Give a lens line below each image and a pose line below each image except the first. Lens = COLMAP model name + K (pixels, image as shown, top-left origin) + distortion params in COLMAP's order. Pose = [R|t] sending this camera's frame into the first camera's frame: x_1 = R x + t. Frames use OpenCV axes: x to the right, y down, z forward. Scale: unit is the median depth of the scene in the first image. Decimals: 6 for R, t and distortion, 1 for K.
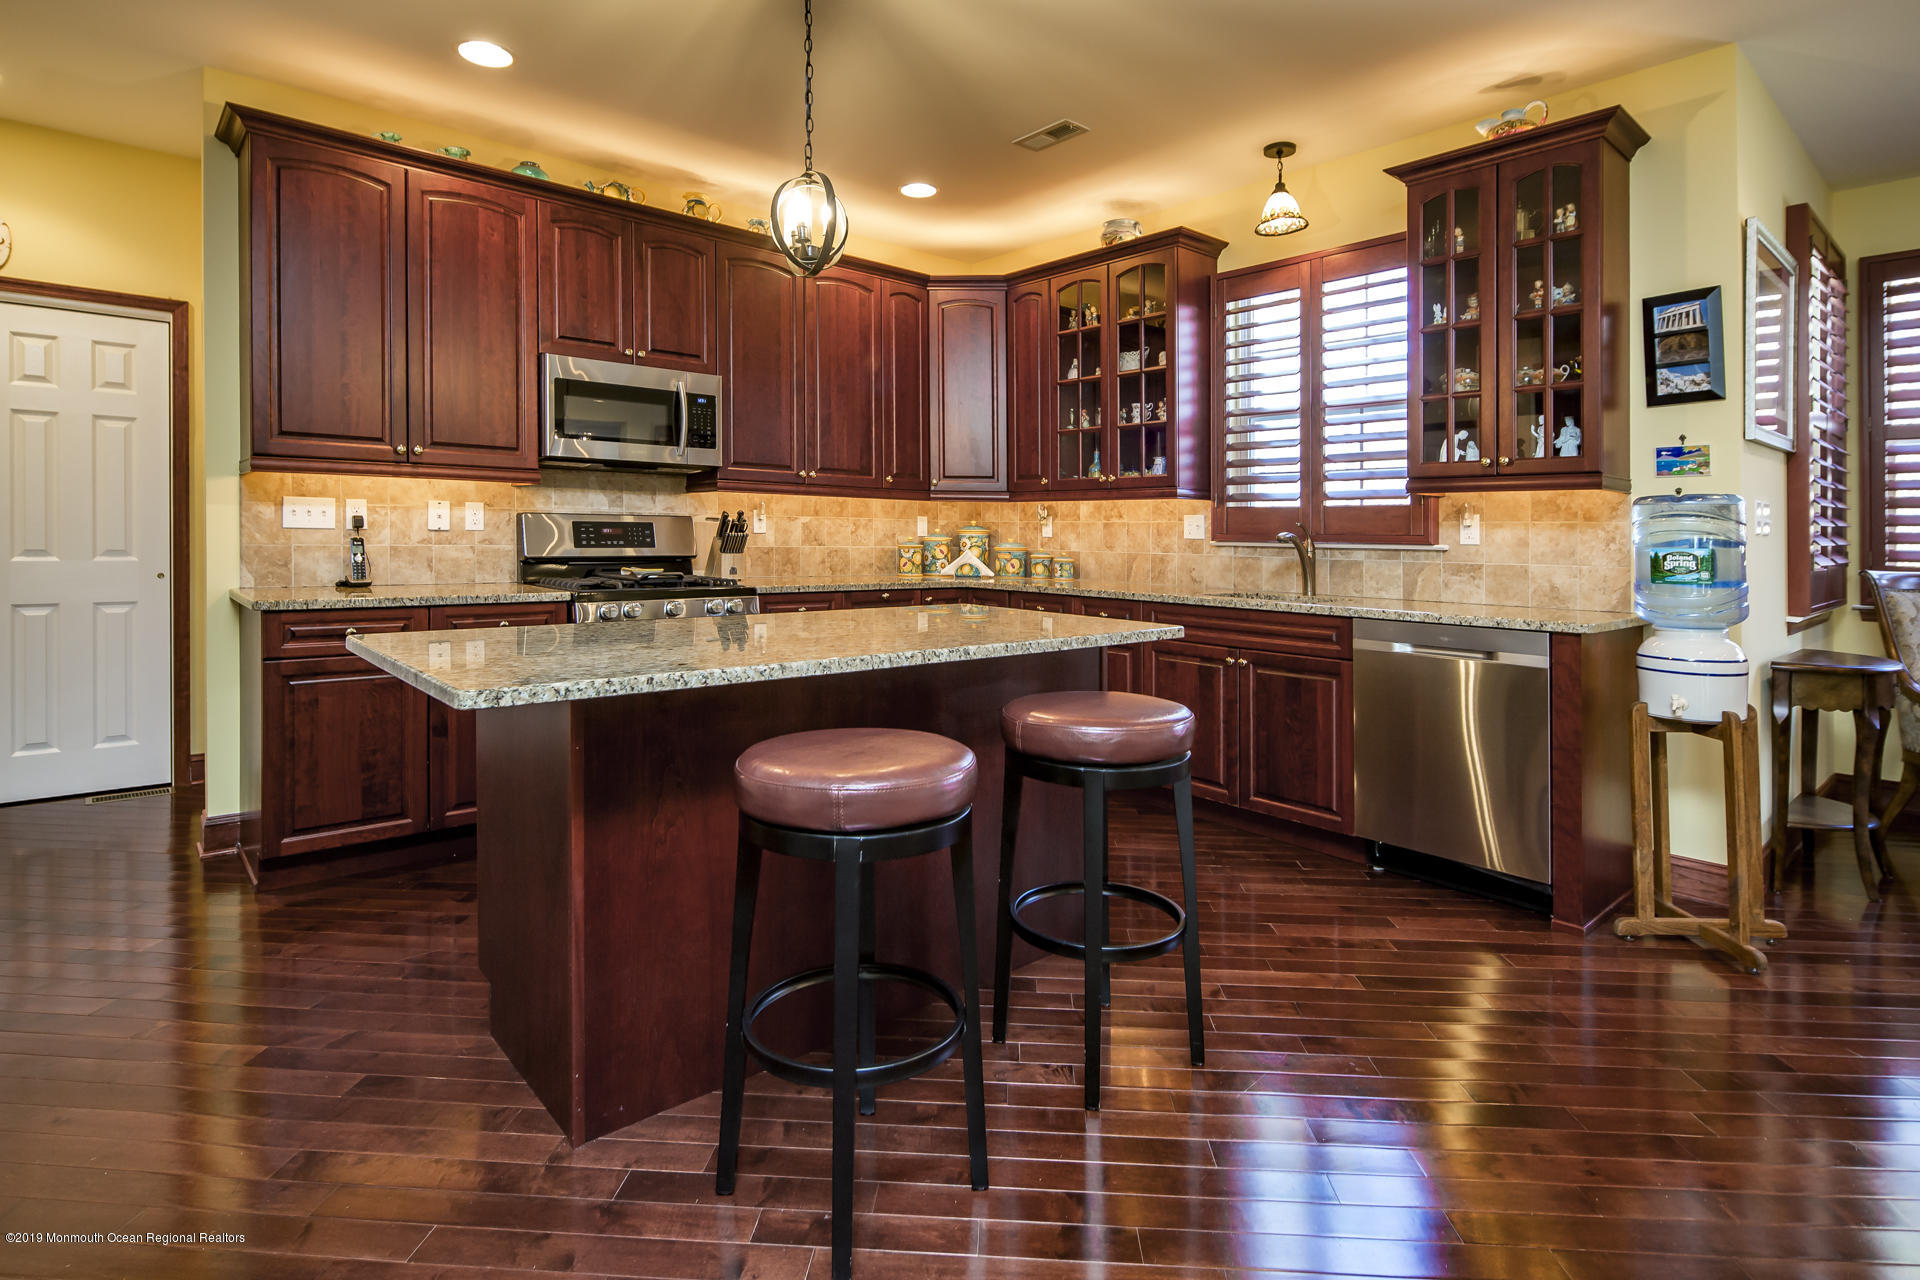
lens RADIAL K [[954.3, 0, 964.5], [0, 954.3, 538.0], [0, 0, 1]] dist [0.000932, -0.000274]
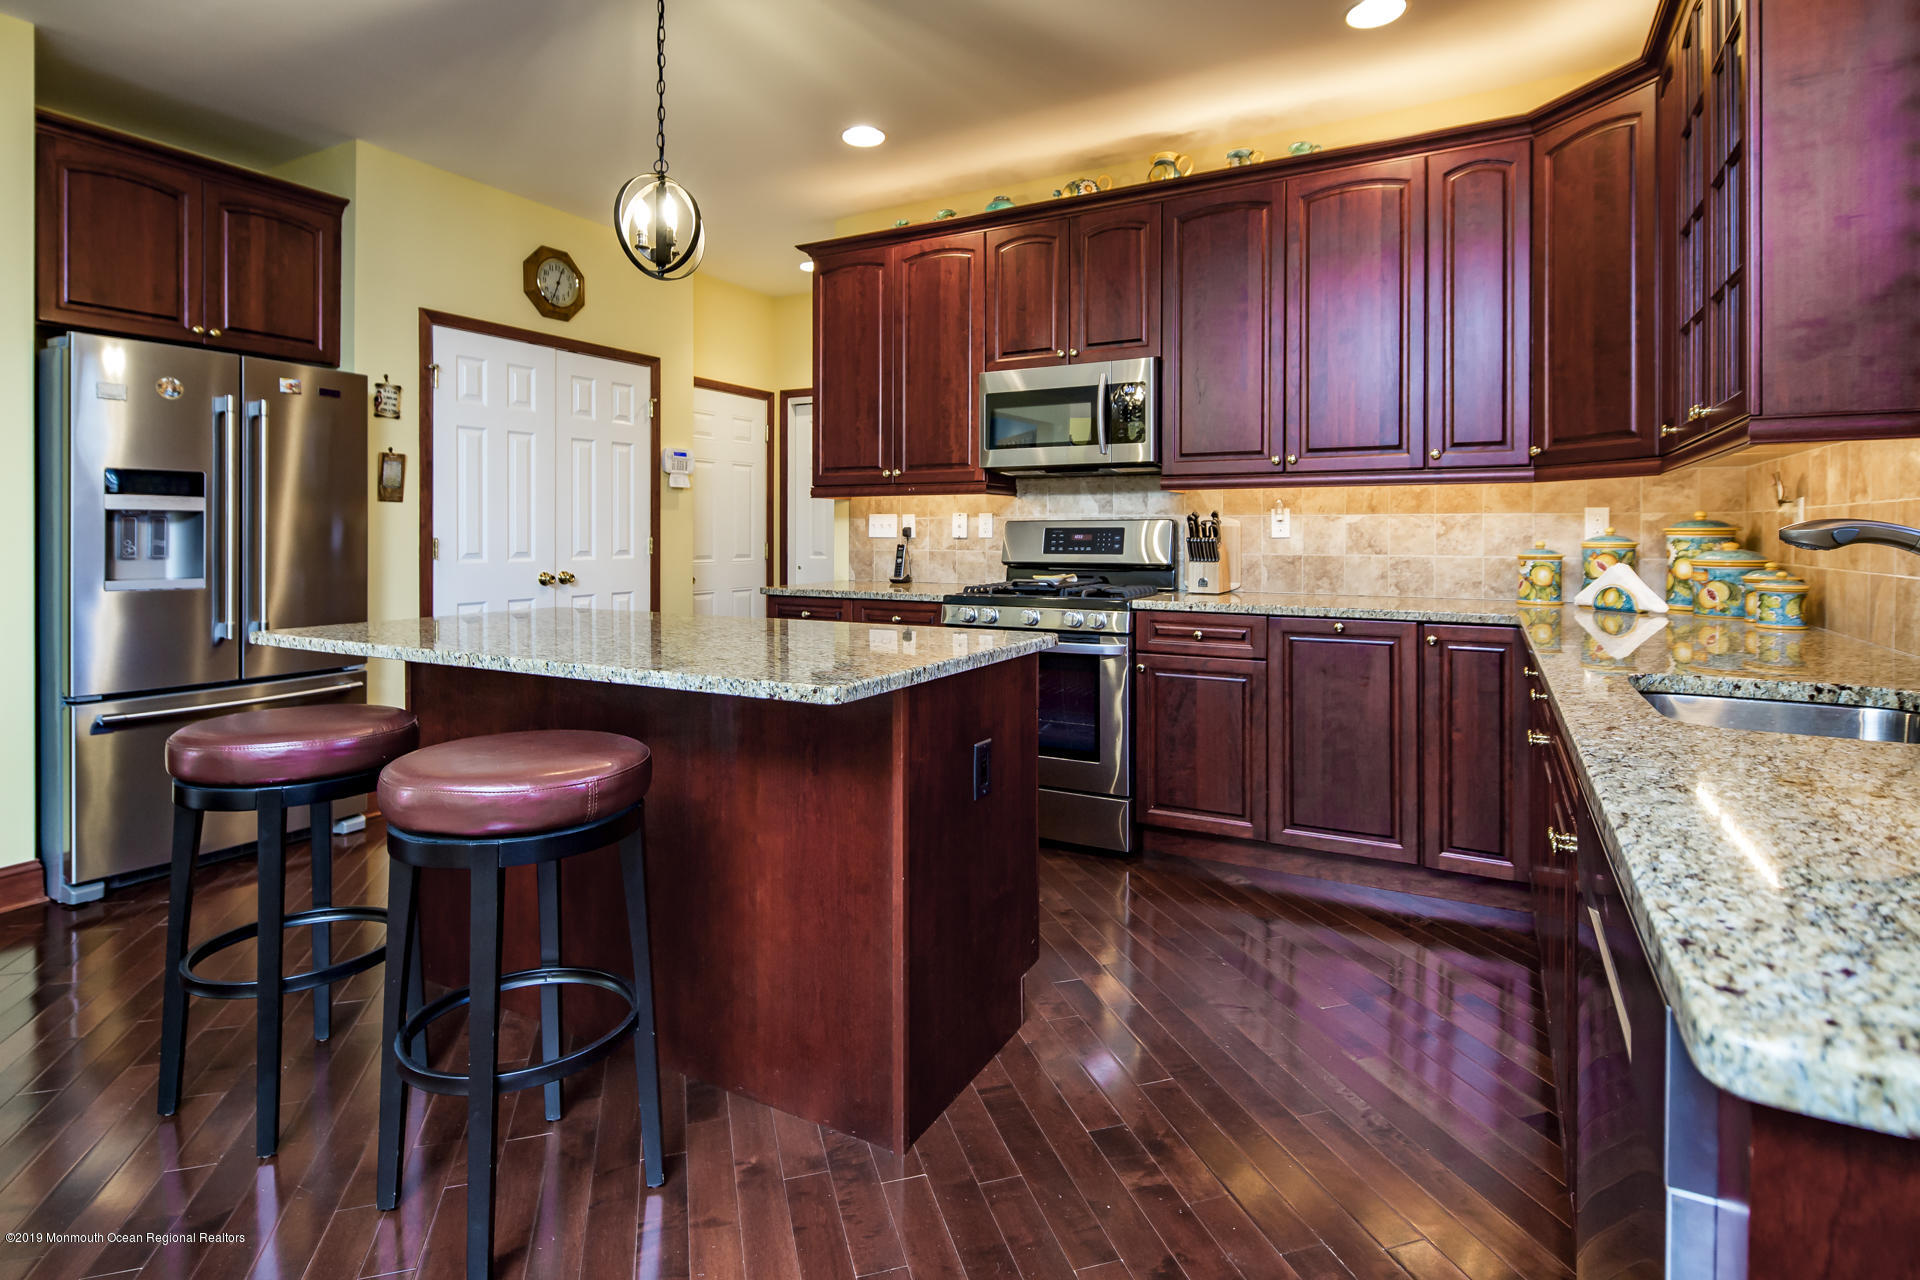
lens RADIAL K [[954.3, 0, 964.5], [0, 954.3, 538.0], [0, 0, 1]] dist [0.000932, -0.000274]
pose [[0.351246, -0.007044, -0.936257, 0.511619], [0.002725, 0.999975, -0.006501, -0.000383], [0.936279, -0.000268, 0.351256, 0.553946]]
